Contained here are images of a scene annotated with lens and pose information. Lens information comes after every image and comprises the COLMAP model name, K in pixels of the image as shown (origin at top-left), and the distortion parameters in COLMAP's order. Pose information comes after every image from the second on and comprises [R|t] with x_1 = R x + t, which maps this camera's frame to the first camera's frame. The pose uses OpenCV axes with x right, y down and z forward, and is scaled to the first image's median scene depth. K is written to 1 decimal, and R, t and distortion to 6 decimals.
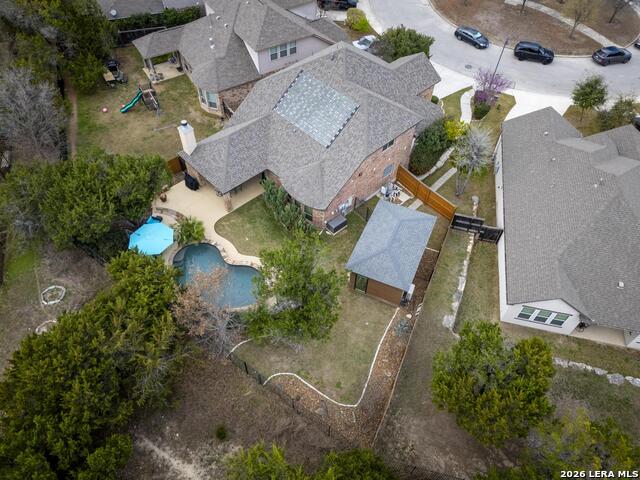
lens RADIAL K [[467.2, 0, 320.7], [0, 467.2, 240.9], [0, 0, 1]] dist [0.048077, -0.026334]
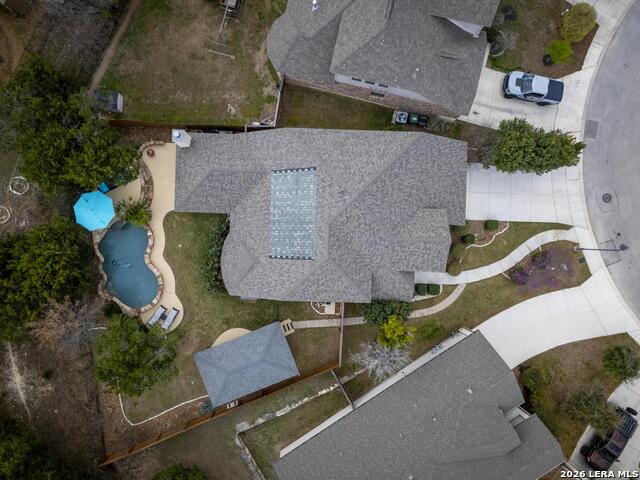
lens RADIAL K [[467.2, 0, 319.3], [0, 467.2, 236.8], [0, 0, 1]] dist [0.048077, -0.026334]
pose [[0.706411, 0.707755, -0.008193, 0.066995], [-0.560877, 0.566798, 0.603454, -0.885192], [0.431741, -0.421691, 0.797356, 0.289240]]
